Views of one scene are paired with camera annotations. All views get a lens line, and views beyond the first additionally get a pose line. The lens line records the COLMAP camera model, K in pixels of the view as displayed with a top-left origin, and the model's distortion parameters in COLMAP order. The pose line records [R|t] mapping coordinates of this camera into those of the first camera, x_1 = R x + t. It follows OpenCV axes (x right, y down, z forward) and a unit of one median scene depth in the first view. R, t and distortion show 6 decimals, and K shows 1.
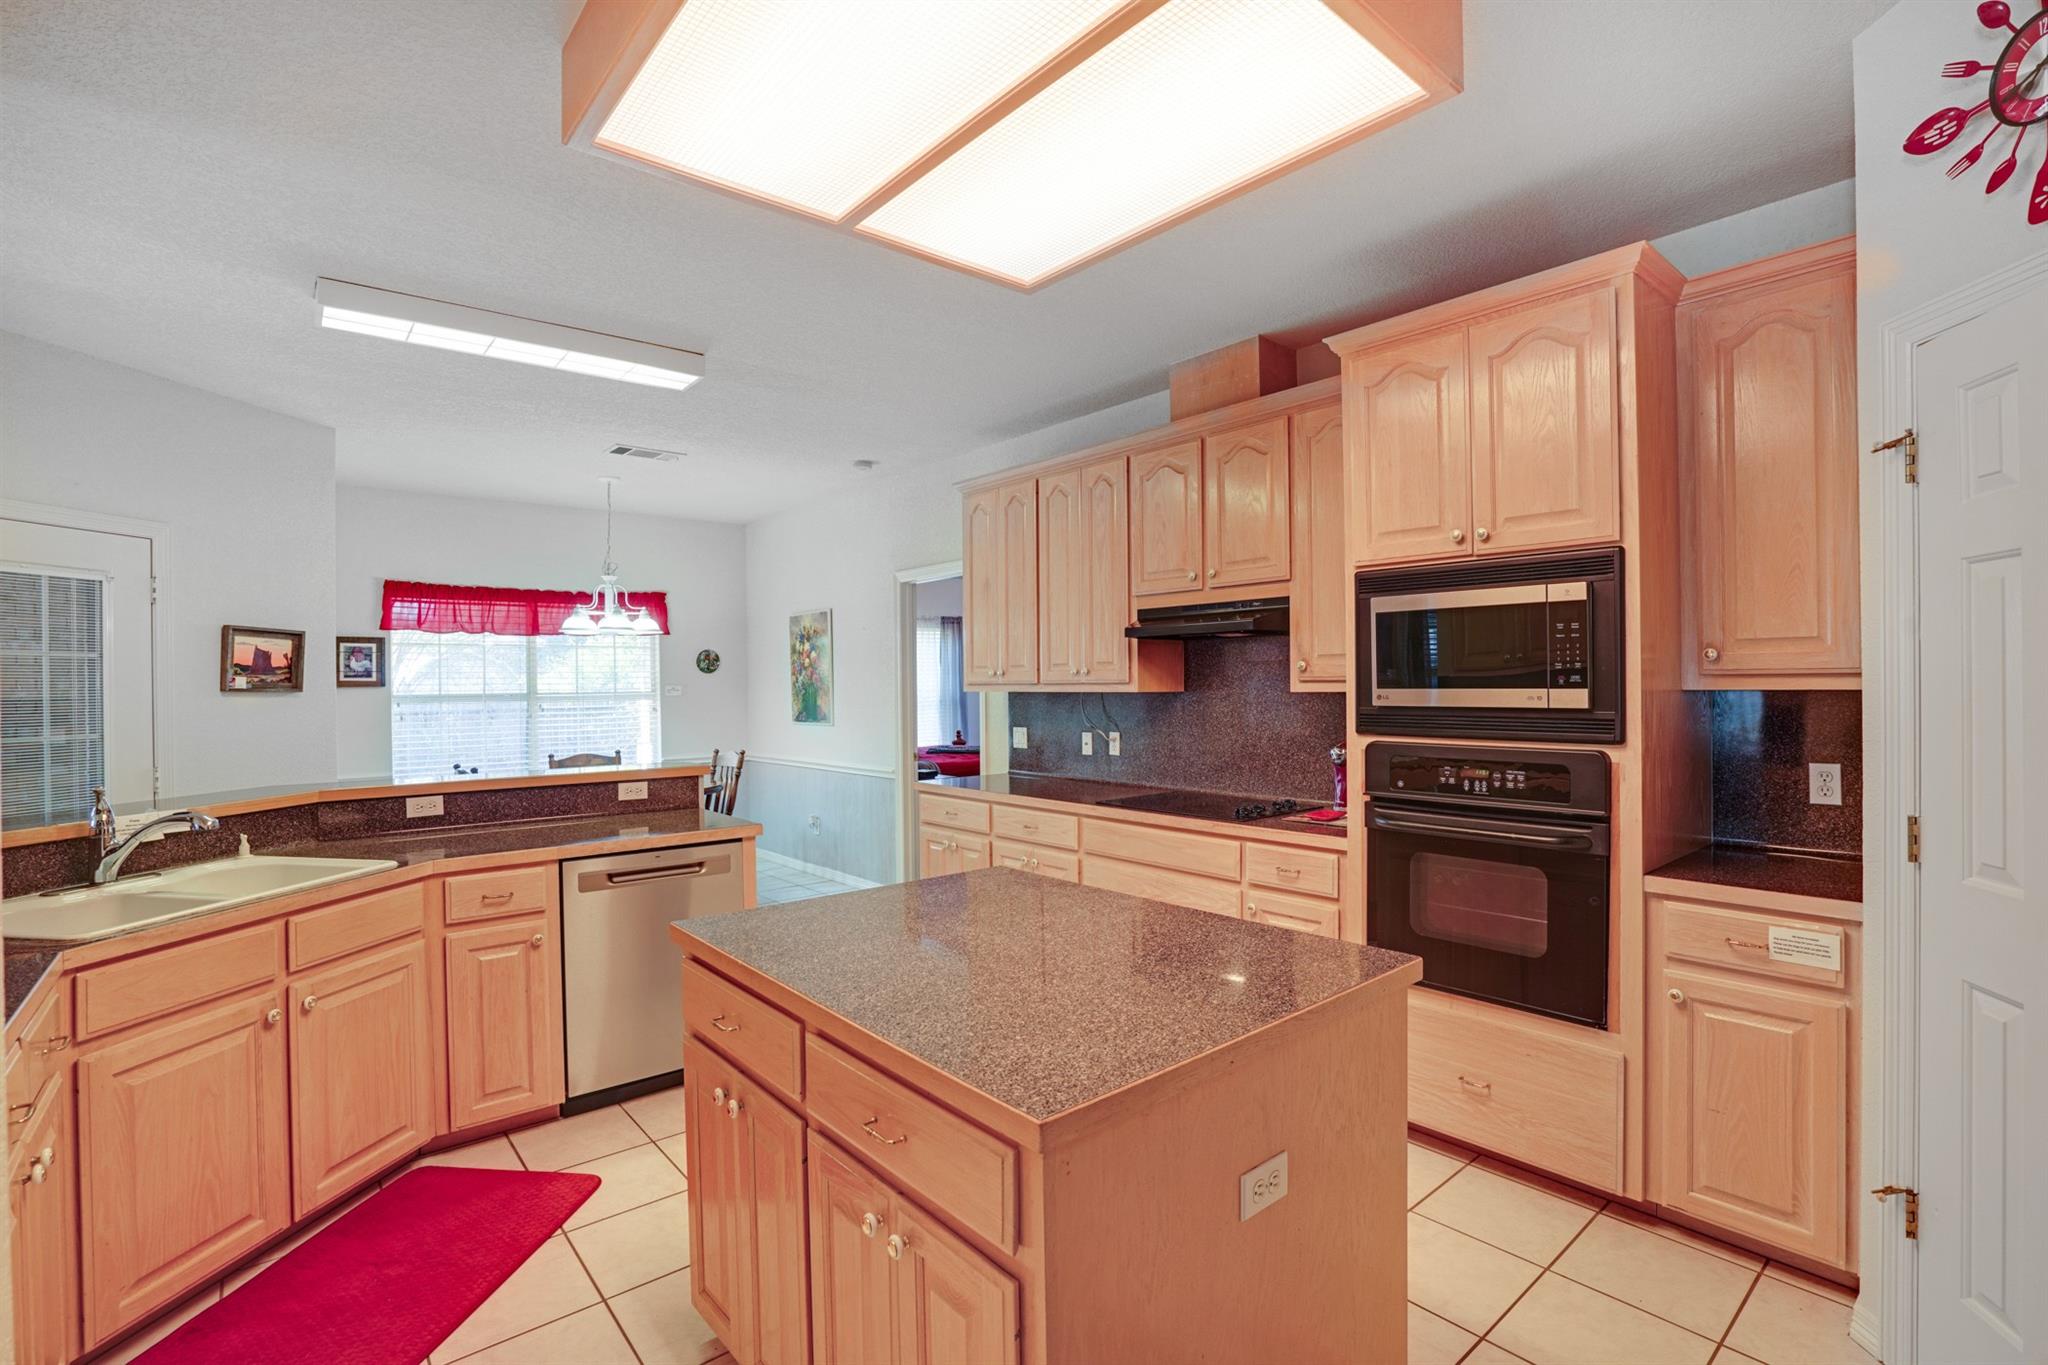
lens RADIAL K [[928.4, 0, 1026.6], [0, 928.4, 676.1], [0, 0, 1]] dist [-0.004046, -0.000041]
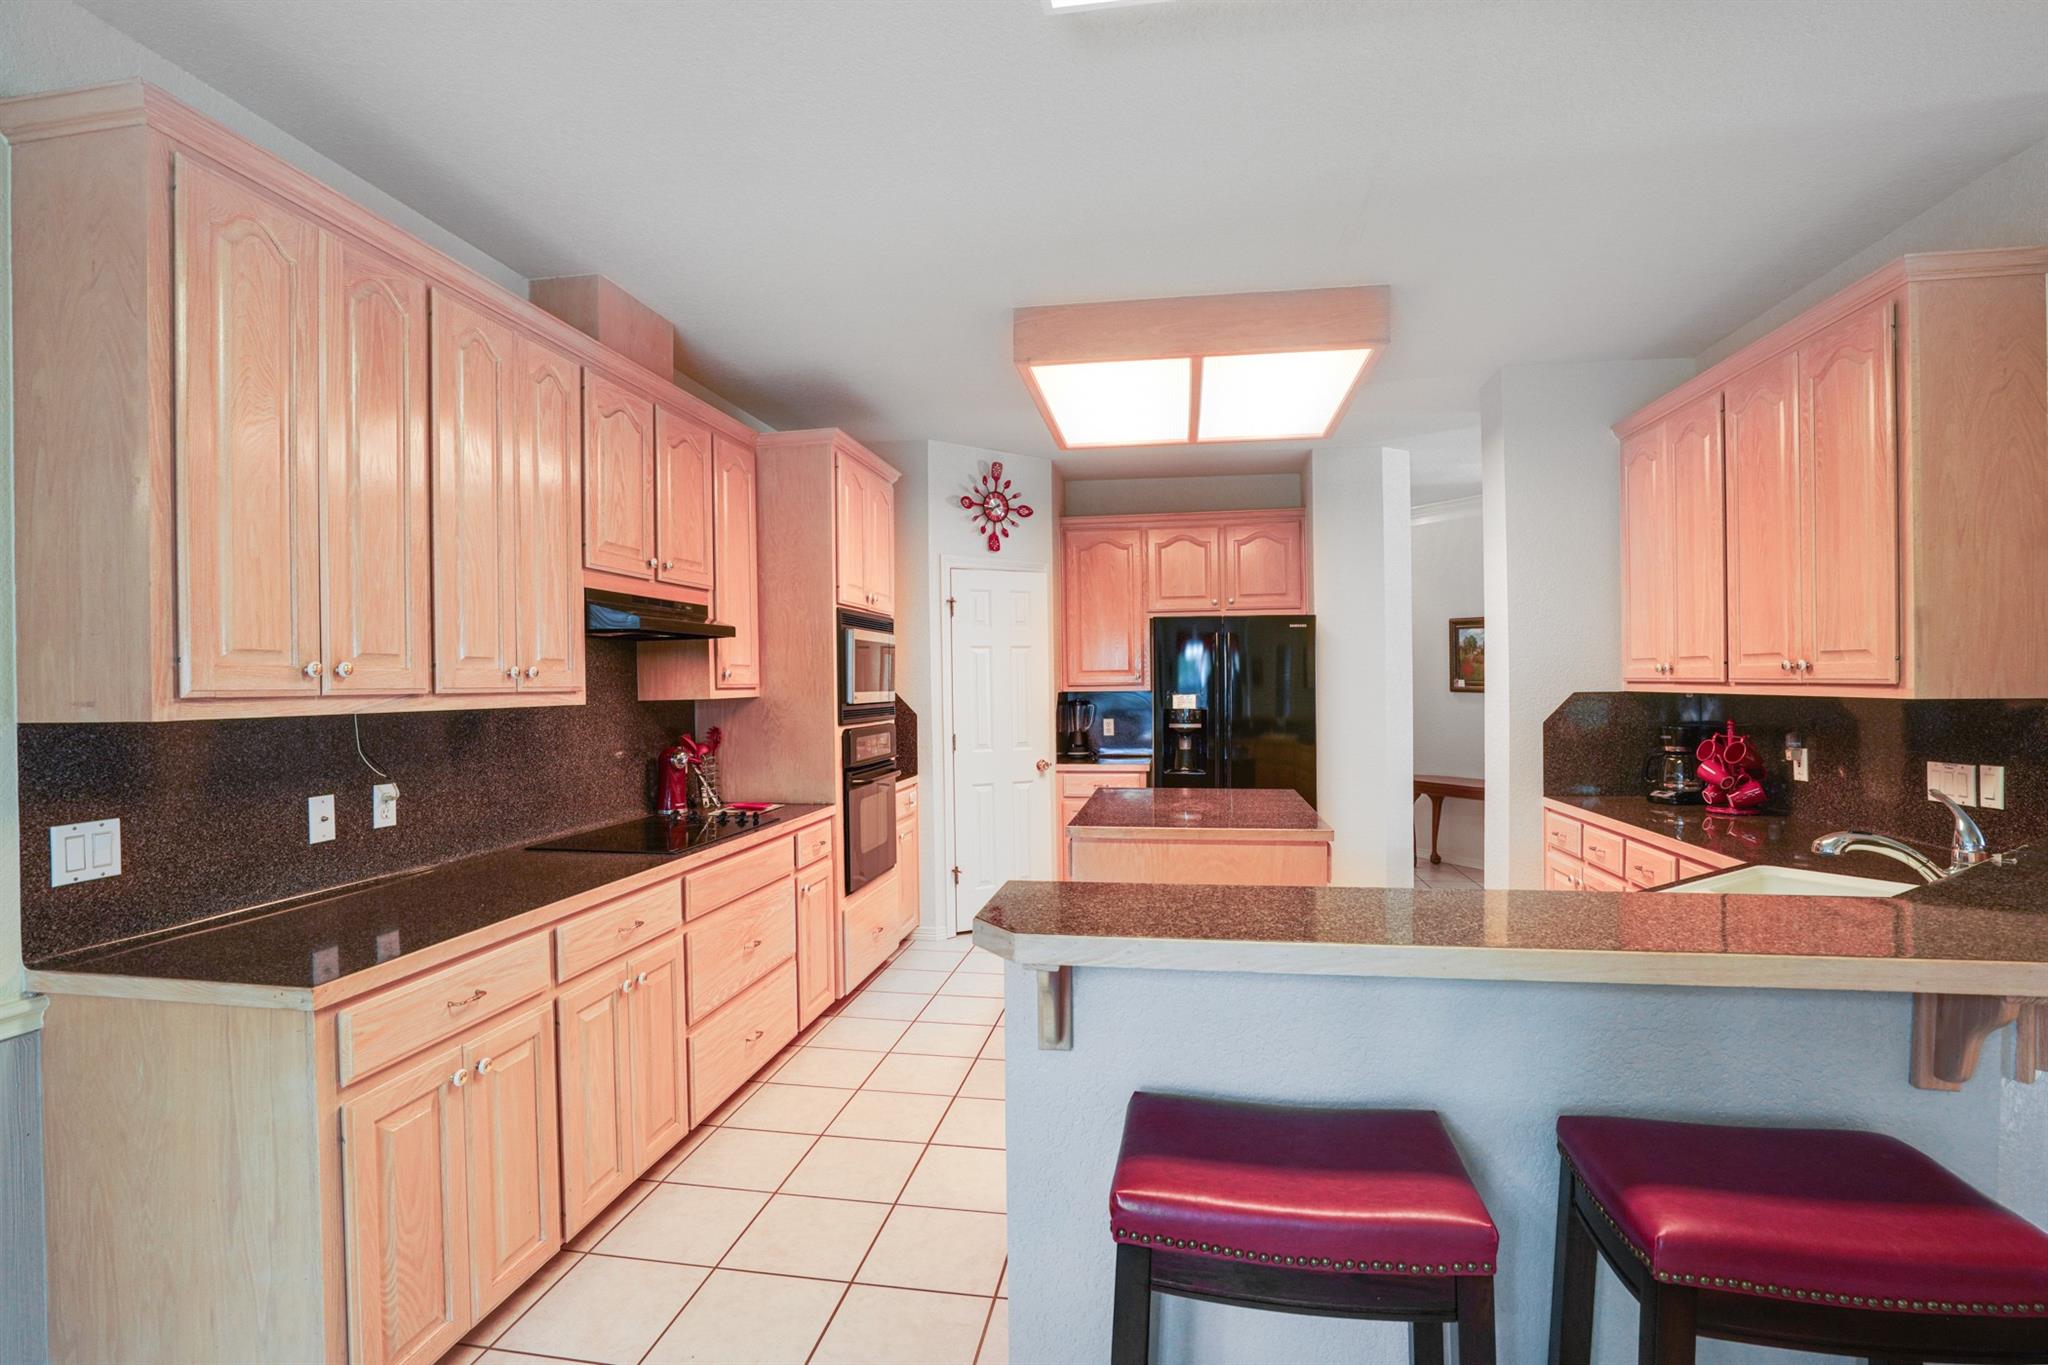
lens RADIAL K [[959.8, 0, 1021.0], [0, 959.8, 688.7], [0, 0, 1]] dist [-0.040854, 0.000393]
pose [[-0.638458, 0.012751, 0.769551, -0.577912], [0.014461, 0.999885, -0.004570, 0.012180], [-0.769521, 0.008210, -0.638569, 1.081308]]
